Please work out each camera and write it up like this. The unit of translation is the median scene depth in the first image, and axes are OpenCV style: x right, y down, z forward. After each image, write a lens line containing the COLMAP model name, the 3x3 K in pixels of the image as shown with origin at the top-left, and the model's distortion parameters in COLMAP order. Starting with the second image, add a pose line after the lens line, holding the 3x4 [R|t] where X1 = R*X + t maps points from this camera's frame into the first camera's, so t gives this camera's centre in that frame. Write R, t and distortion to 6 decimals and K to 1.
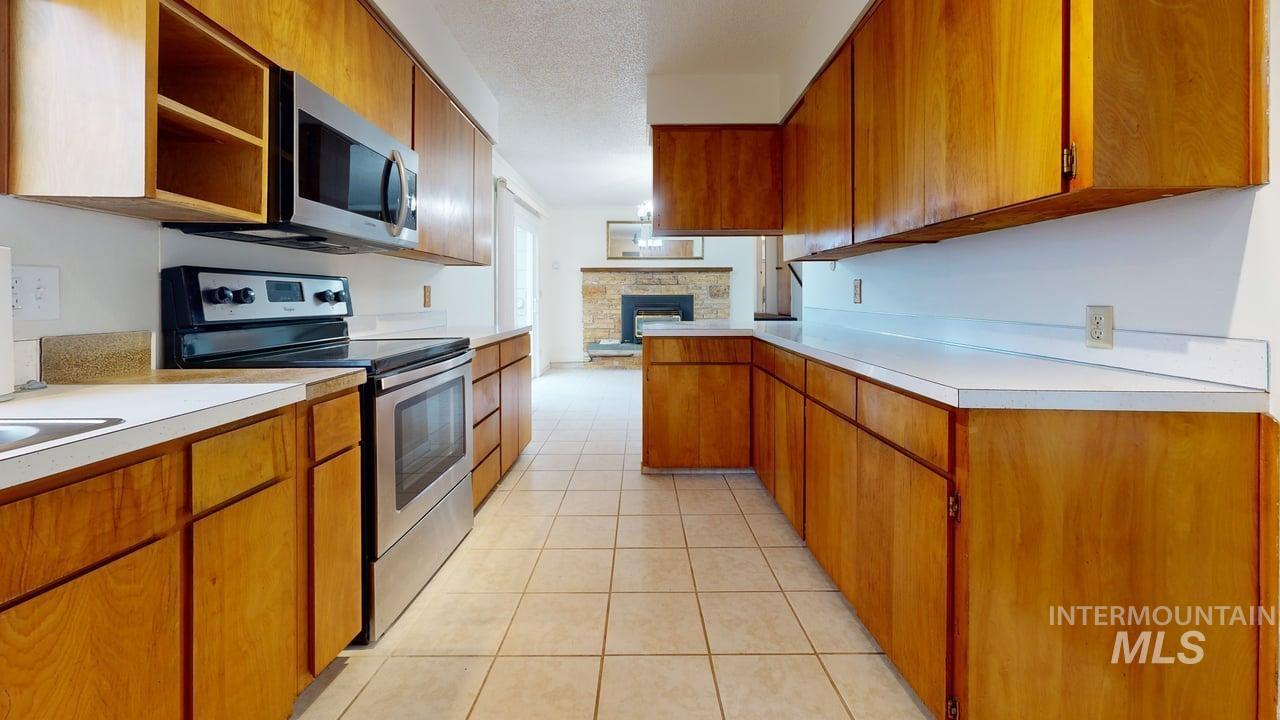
lens RADIAL K [[461.9, 0, 643.6], [0, 461.9, 338.3], [0, 0, 1]] dist [-0.004250, -0.000221]
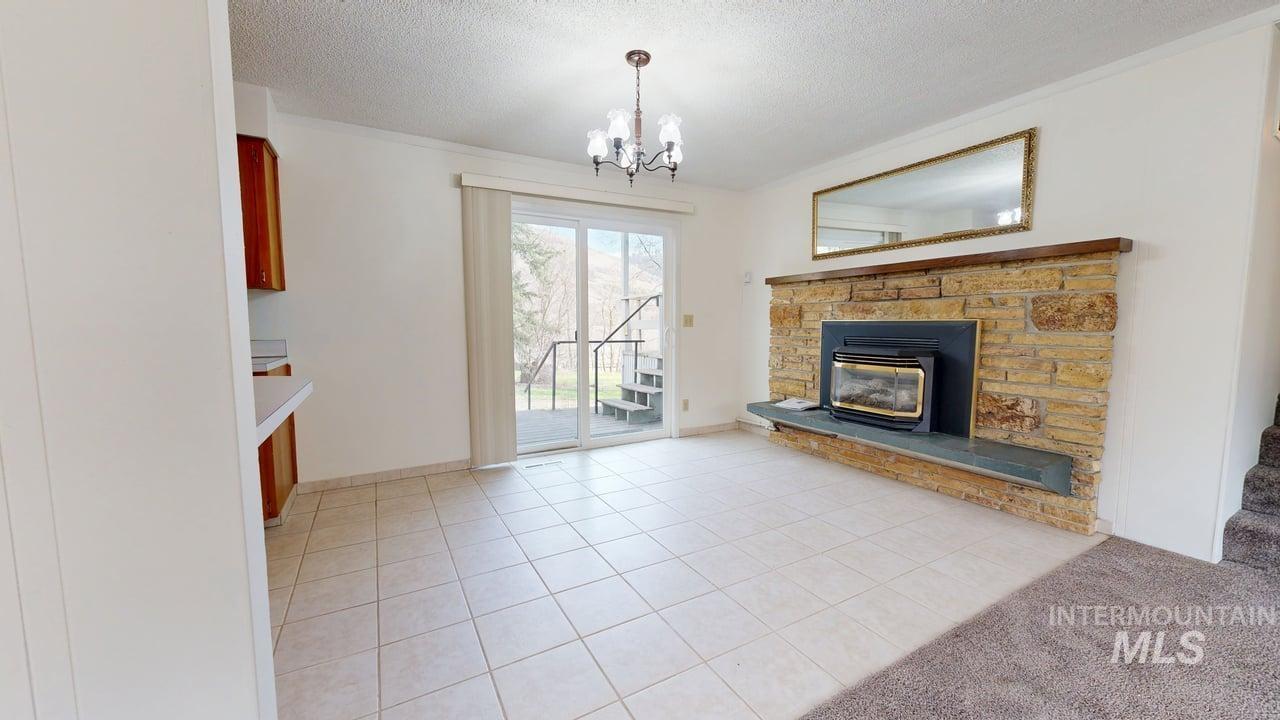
lens RADIAL K [[461.9, 0, 644.0], [0, 461.9, 360.3], [0, 0, 1]] dist [-0.004250, -0.000221]
pose [[0.478504, 0.071923, -0.875135, 0.329203], [-0.088193, 0.995537, 0.033597, -0.048287], [0.873645, 0.061104, 0.482712, 0.554427]]
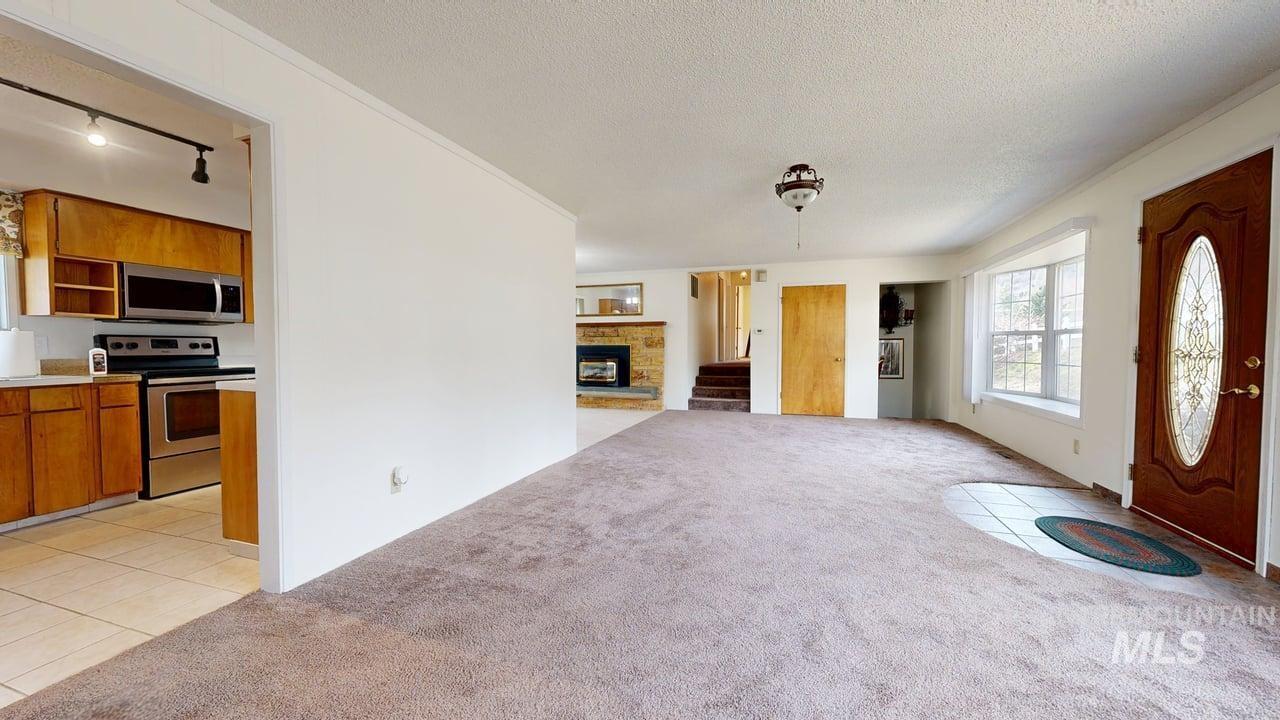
lens RADIAL K [[461.9, 0, 646.6], [0, 461.9, 347.7], [0, 0, 1]] dist [-0.004250, -0.000221]
pose [[0.948288, 0.004952, -0.317372, 0.524674], [-0.032506, 0.996136, -0.081582, 0.006140], [0.315742, 0.087680, 0.944785, -0.092635]]
